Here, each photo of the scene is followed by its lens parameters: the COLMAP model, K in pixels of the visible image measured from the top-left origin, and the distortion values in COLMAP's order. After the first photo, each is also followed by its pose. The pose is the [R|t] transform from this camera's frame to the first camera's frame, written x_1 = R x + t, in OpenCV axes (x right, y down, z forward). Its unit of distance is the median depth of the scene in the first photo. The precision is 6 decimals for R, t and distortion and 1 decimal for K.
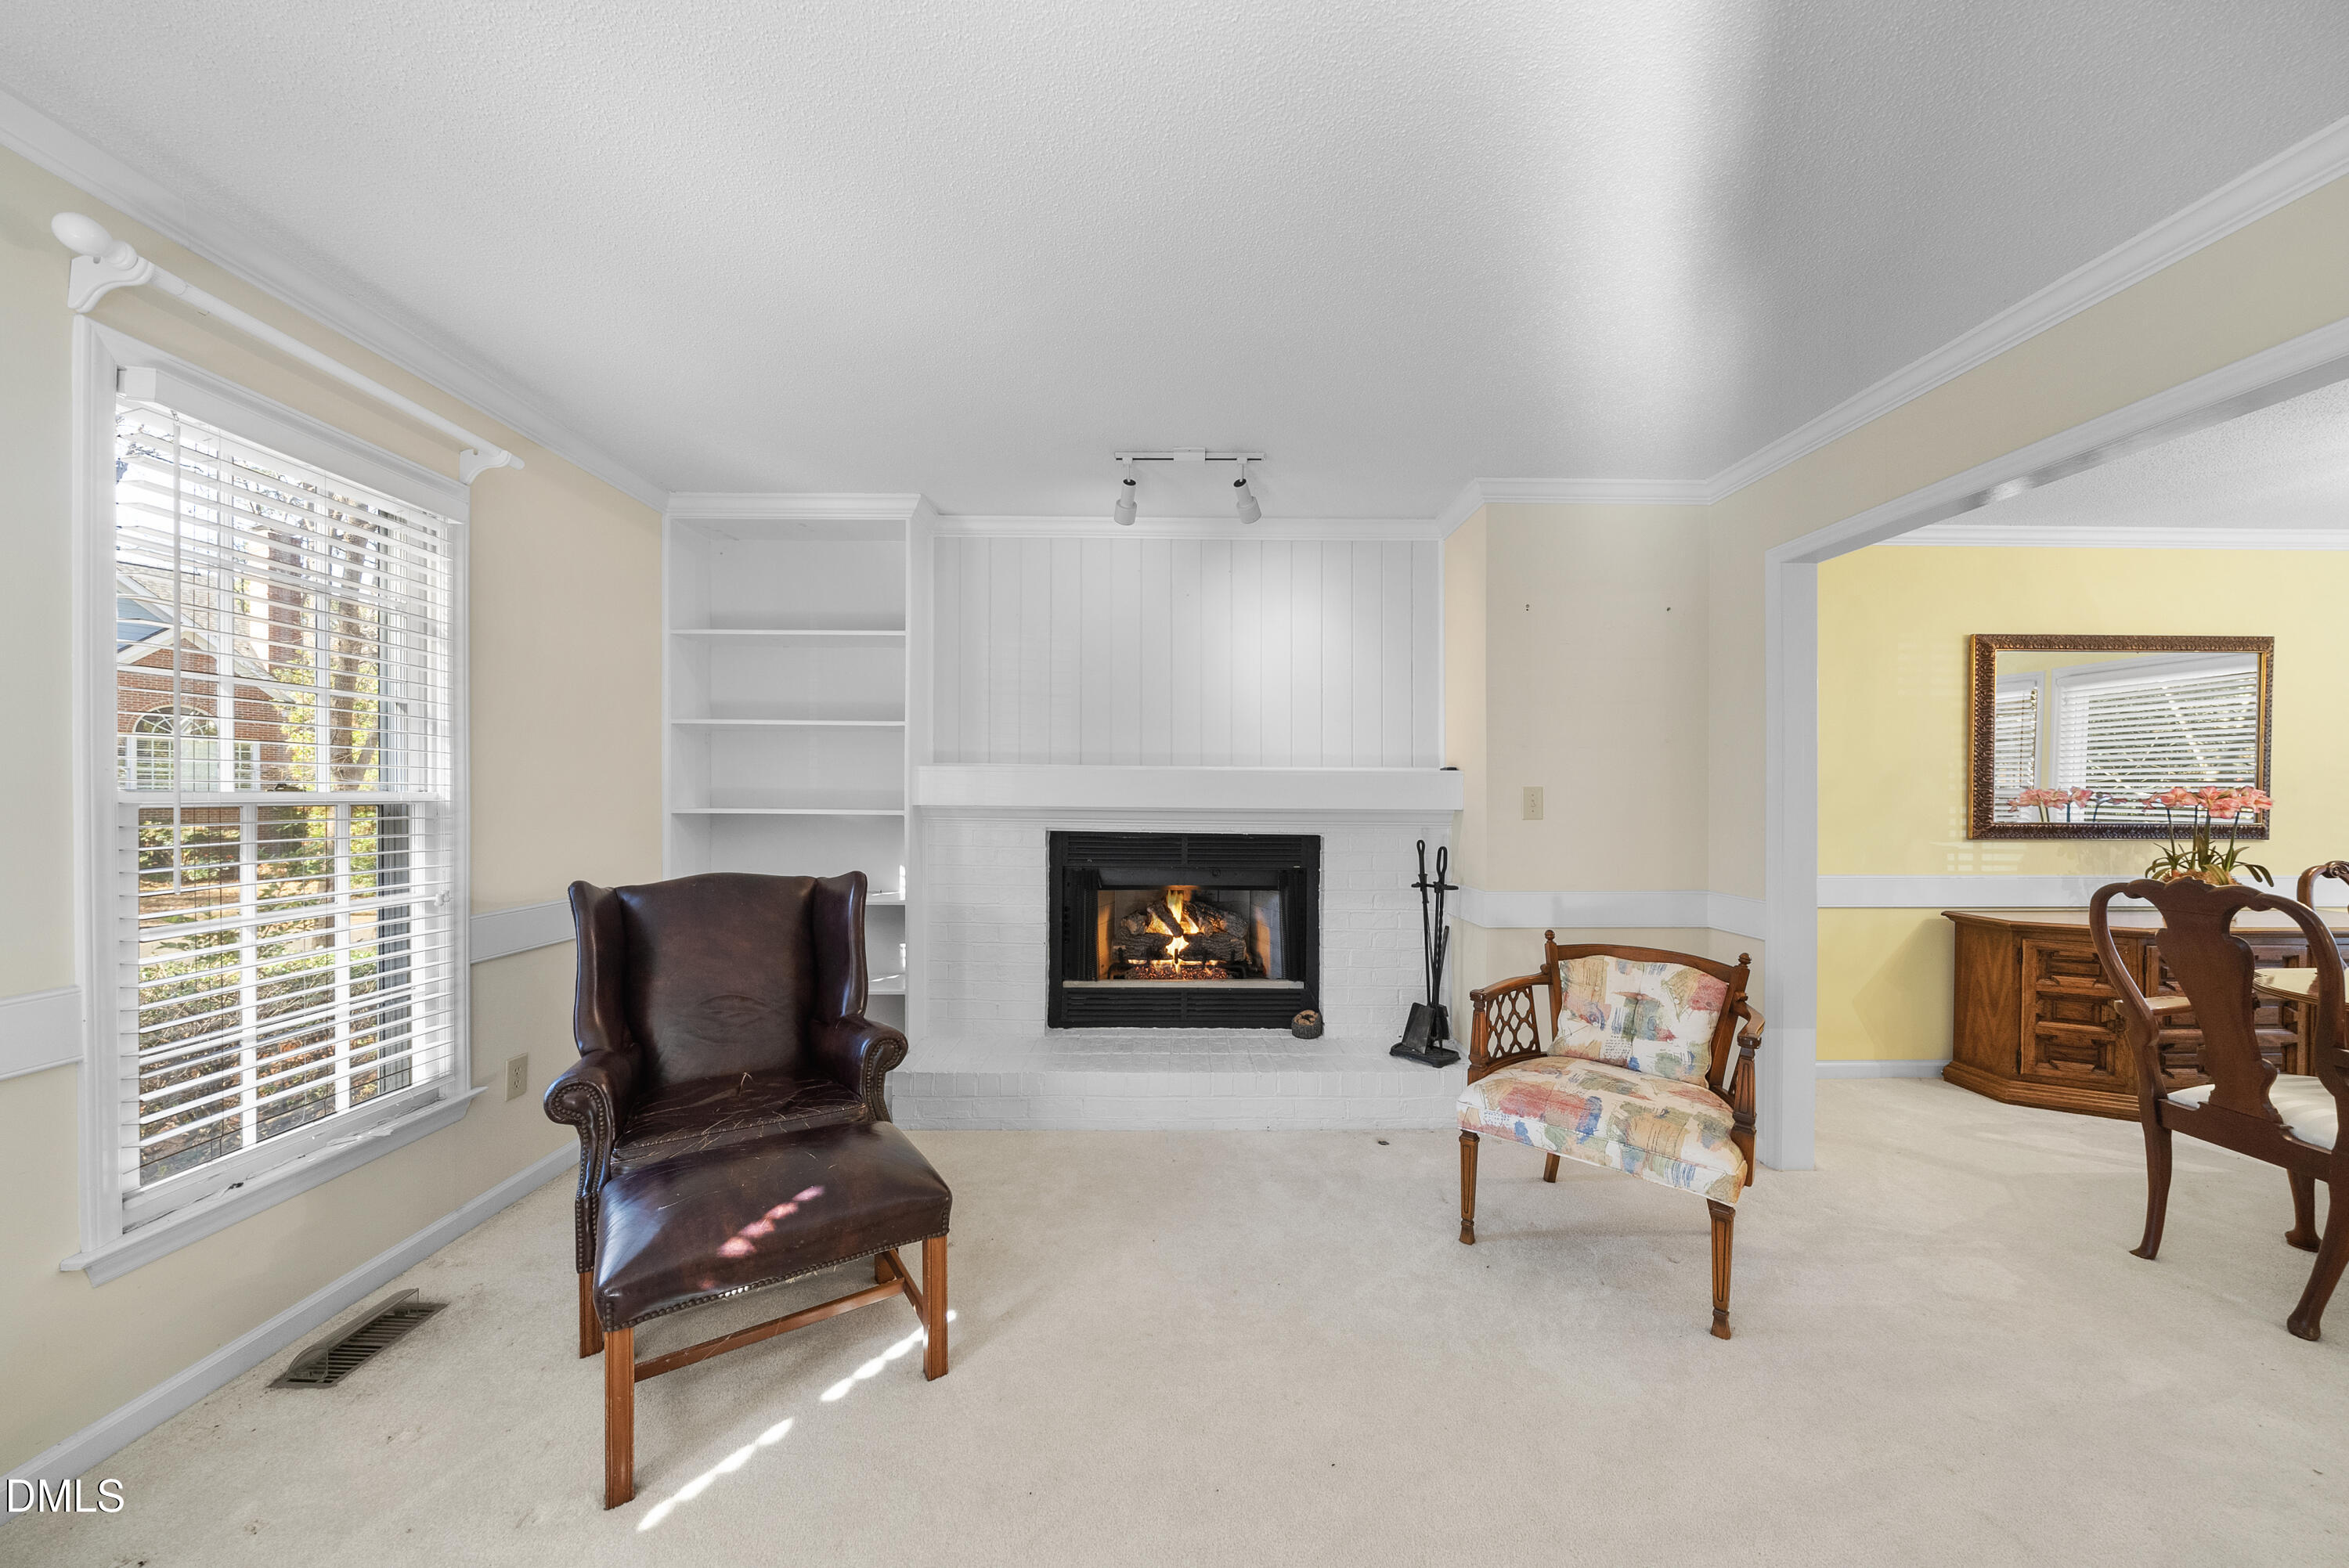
lens RADIAL K [[807.1, 0, 1174.9], [0, 807.1, 797.9], [0, 0, 1]] dist [-0.006098, -0.000126]
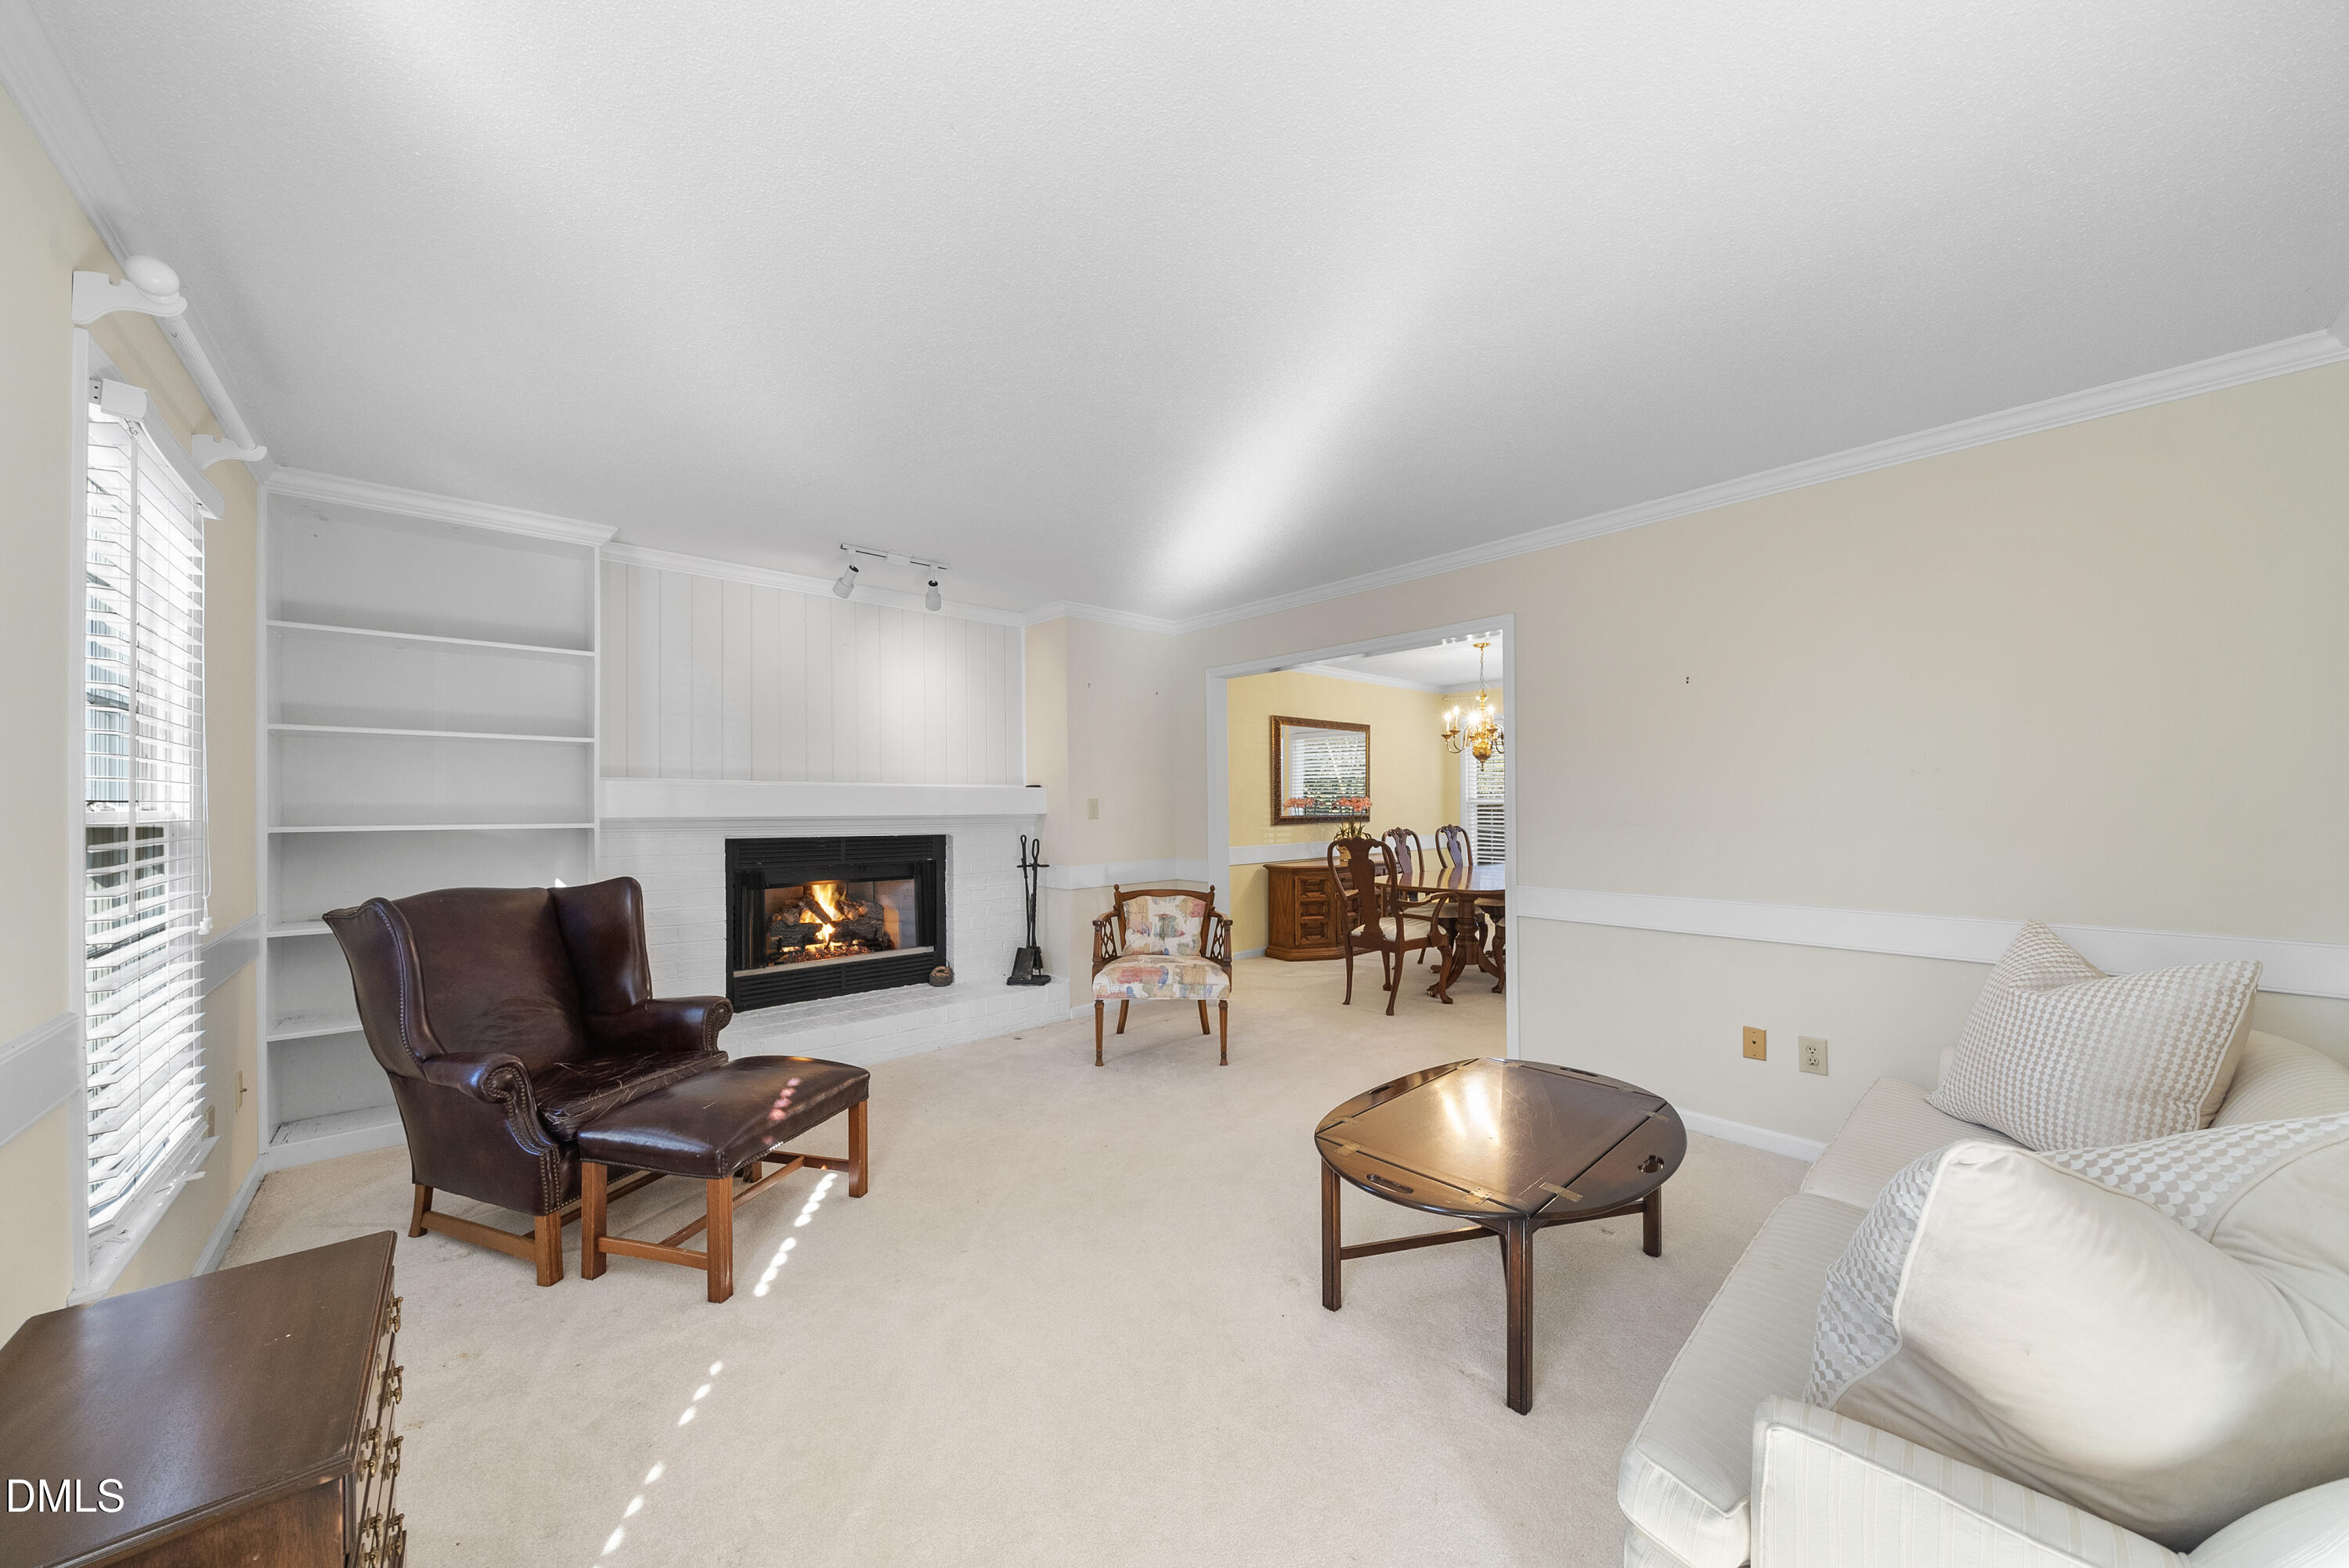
lens RADIAL K [[807.1, 0, 1174.3], [0, 807.1, 794.6], [0, 0, 1]] dist [-0.006098, -0.000126]
pose [[0.751694, -0.001385, 0.659511, -0.460554], [0.010916, 0.999887, -0.010342, -0.002533], [-0.659422, 0.014973, 0.751624, -0.284492]]
